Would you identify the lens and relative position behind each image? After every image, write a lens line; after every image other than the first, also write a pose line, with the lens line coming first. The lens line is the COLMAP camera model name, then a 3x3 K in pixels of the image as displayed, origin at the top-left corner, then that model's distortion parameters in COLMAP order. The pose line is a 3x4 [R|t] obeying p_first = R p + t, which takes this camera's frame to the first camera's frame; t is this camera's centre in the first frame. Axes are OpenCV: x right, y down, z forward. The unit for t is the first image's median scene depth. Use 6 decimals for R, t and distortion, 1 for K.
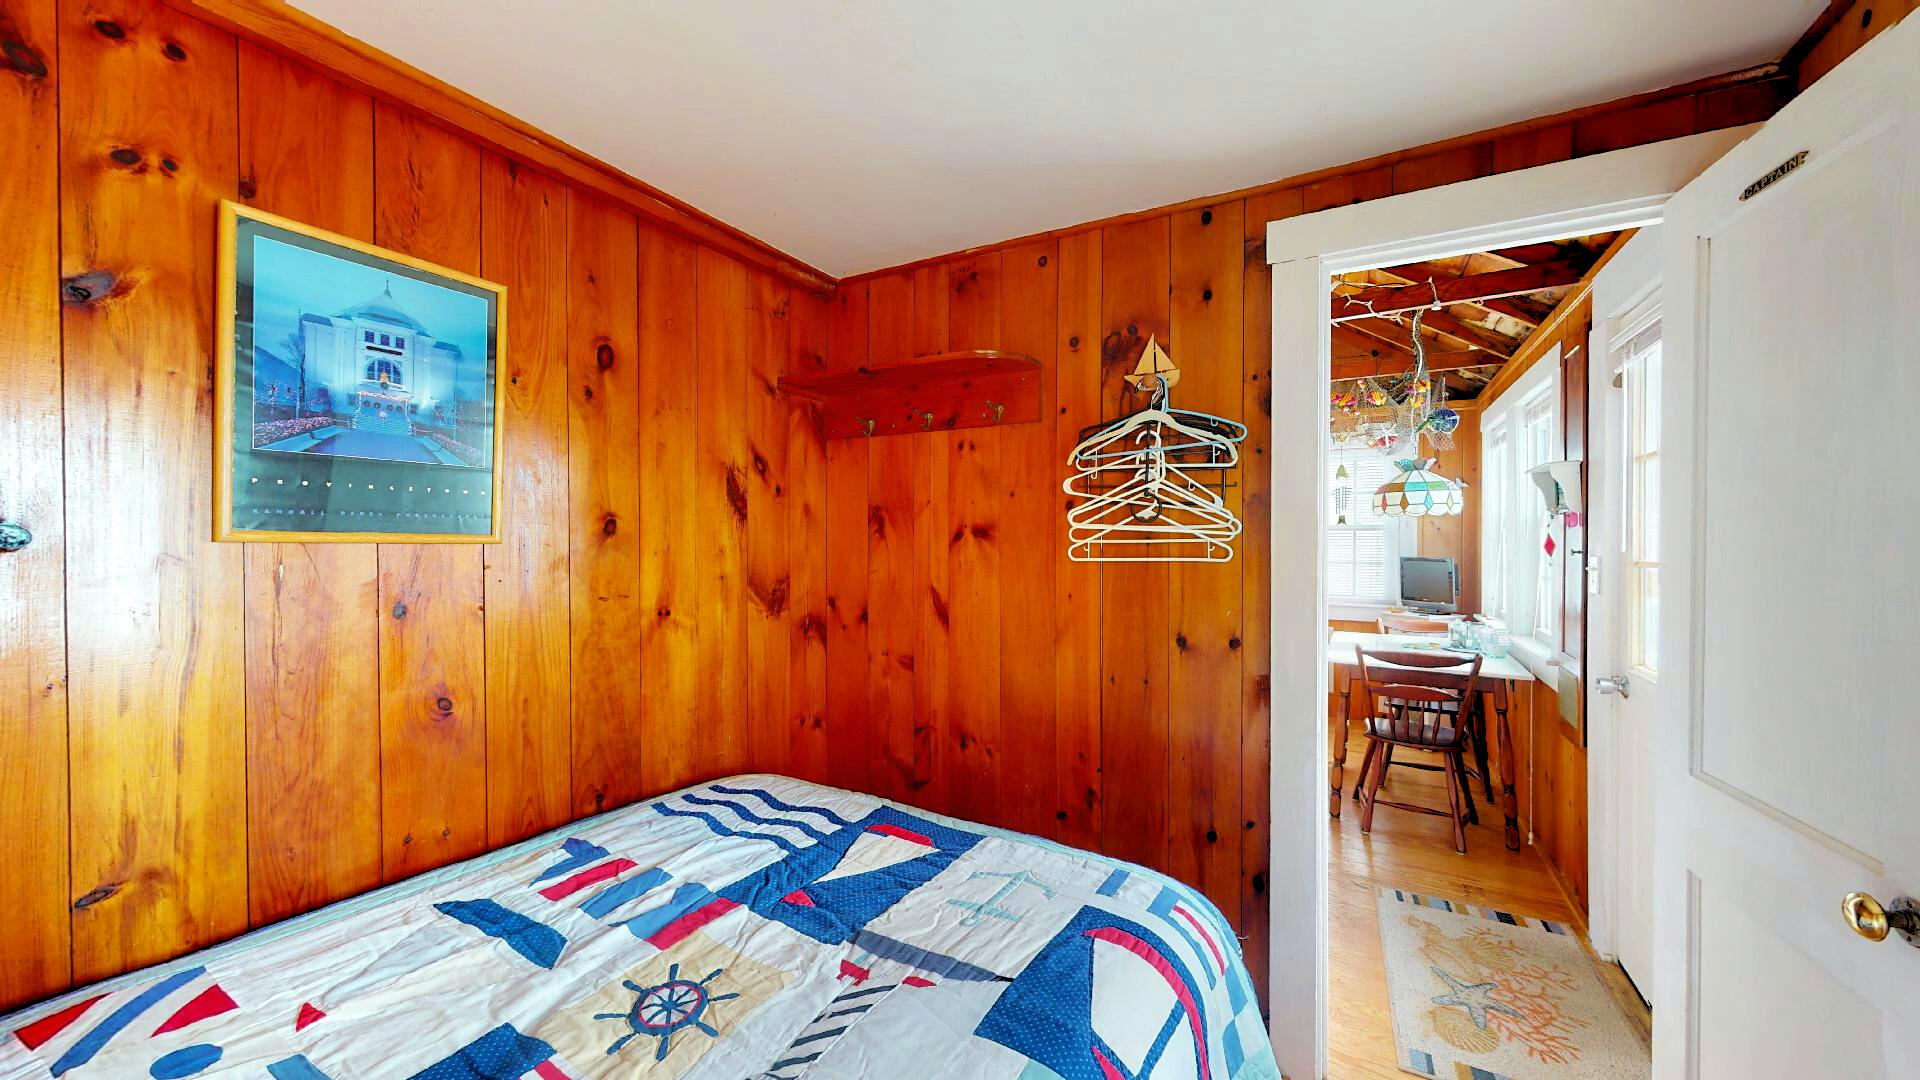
lens RADIAL K [[681.0, 0, 967.0], [0, 681.0, 544.9], [0, 0, 1]] dist [0.002070, 0.000037]
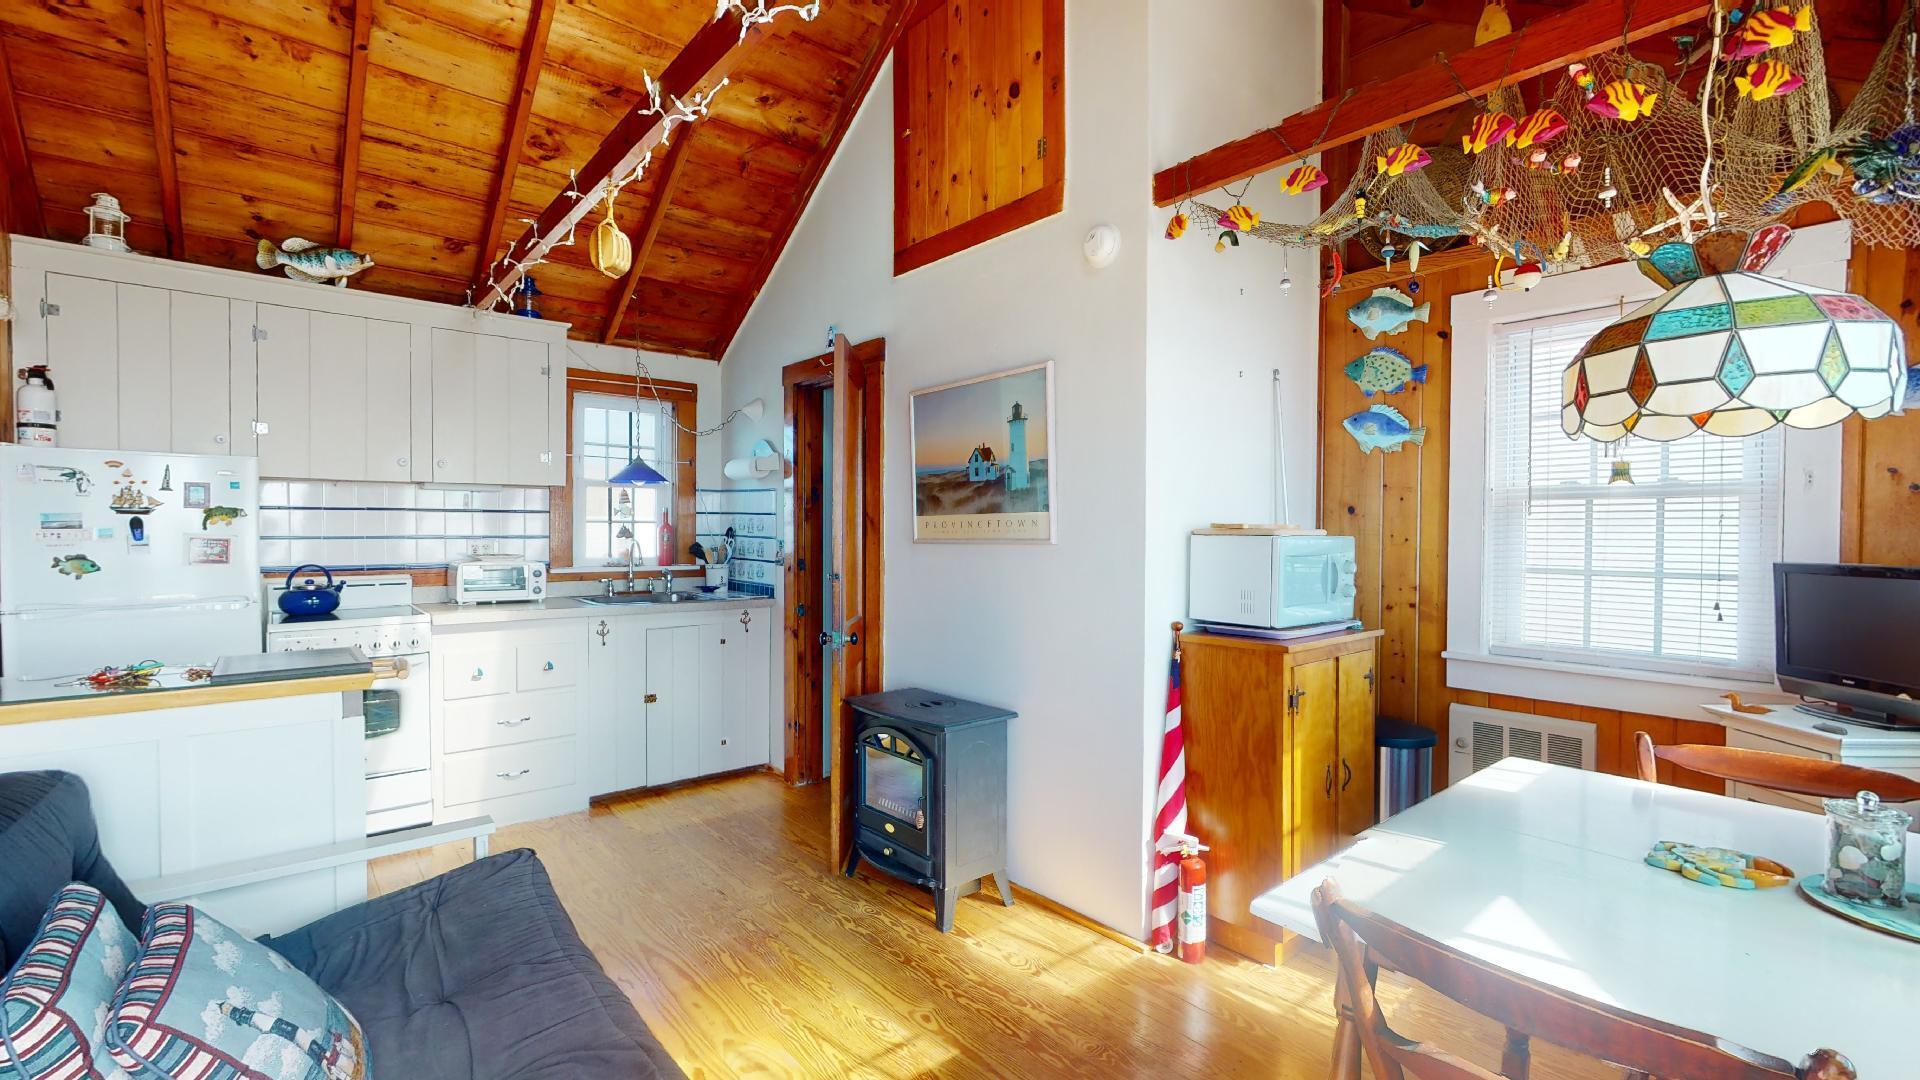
lens RADIAL K [[801.7, 0, 963.9], [0, 801.7, 544.6], [0, 0, 1]] dist [0.002039, 0.000183]
pose [[0.941469, 0.008187, -0.337001, 0.422735], [-0.004893, 0.999932, 0.010623, 0.006071], [0.337065, -0.008353, 0.941444, 0.501160]]
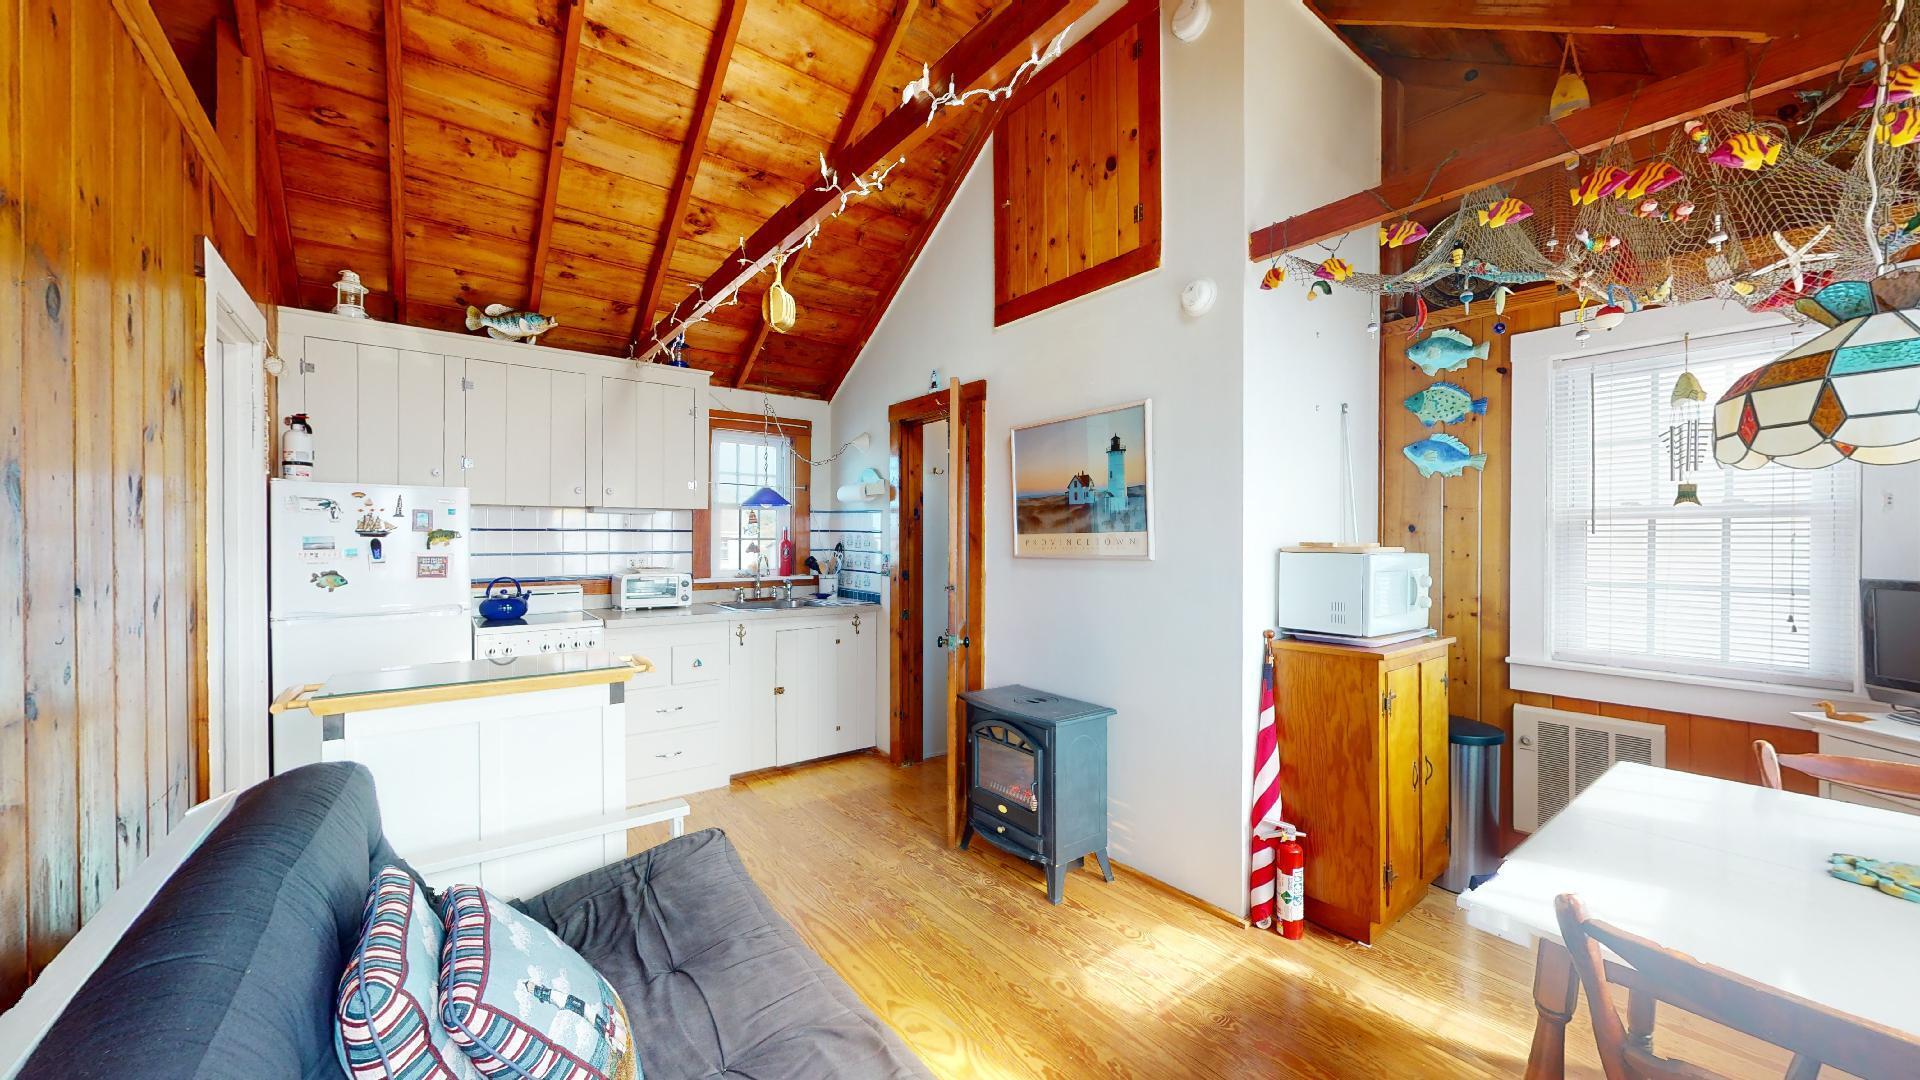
lens RADIAL K [[681.0, 0, 967.0], [0, 681.0, 544.9], [0, 0, 1]] dist [0.002070, 0.000037]
pose [[0.924807, 0.001395, -0.380434, 0.348930], [-0.002152, 0.999996, -0.001565, -0.000845], [0.380430, 0.002266, 0.924807, 0.494694]]
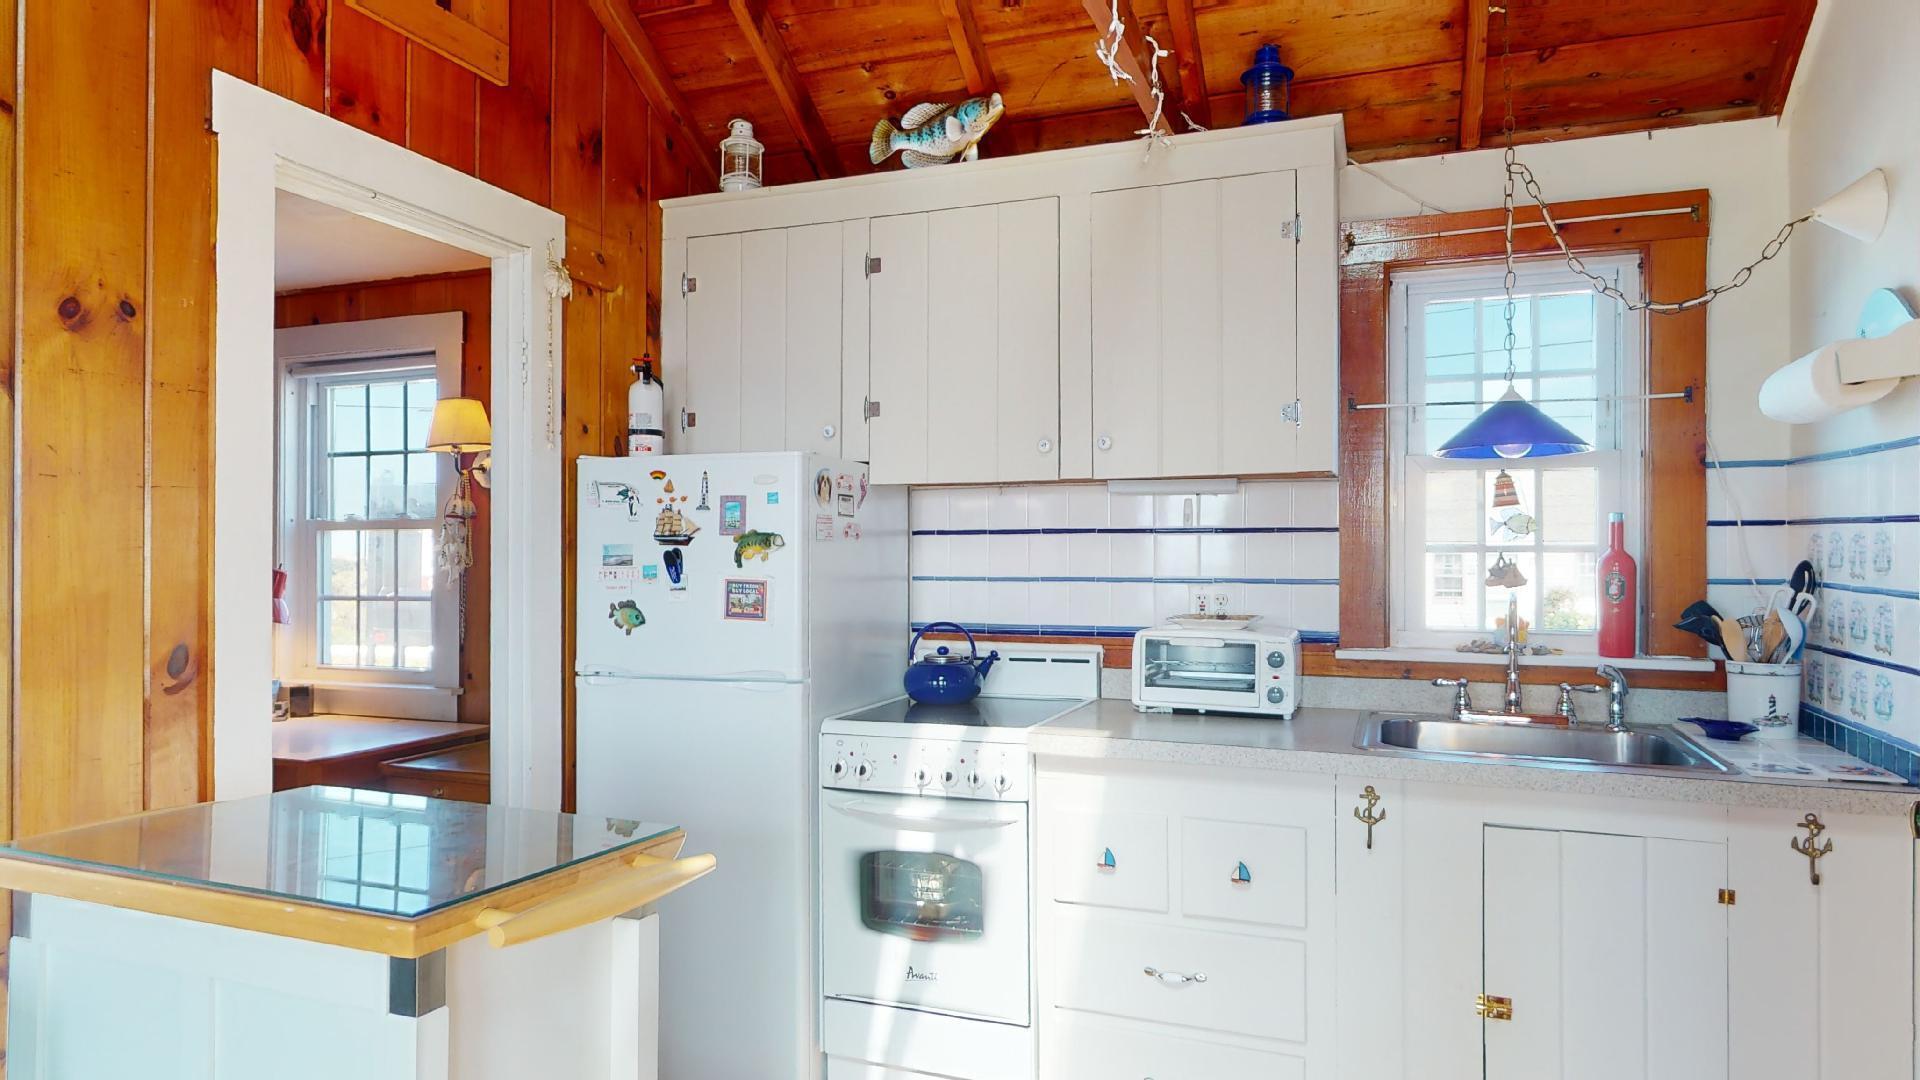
lens RADIAL K [[1140.0, 0, 960.0], [0, 1140.0, 540.0], [0, 0, 1]] dist [-0.000248, 0.000012]
pose [[0.144799, -0.015310, -0.989343, 0.222734], [-0.009768, 0.999809, -0.016901, -0.002016], [0.989413, 0.012111, 0.144622, 0.983793]]
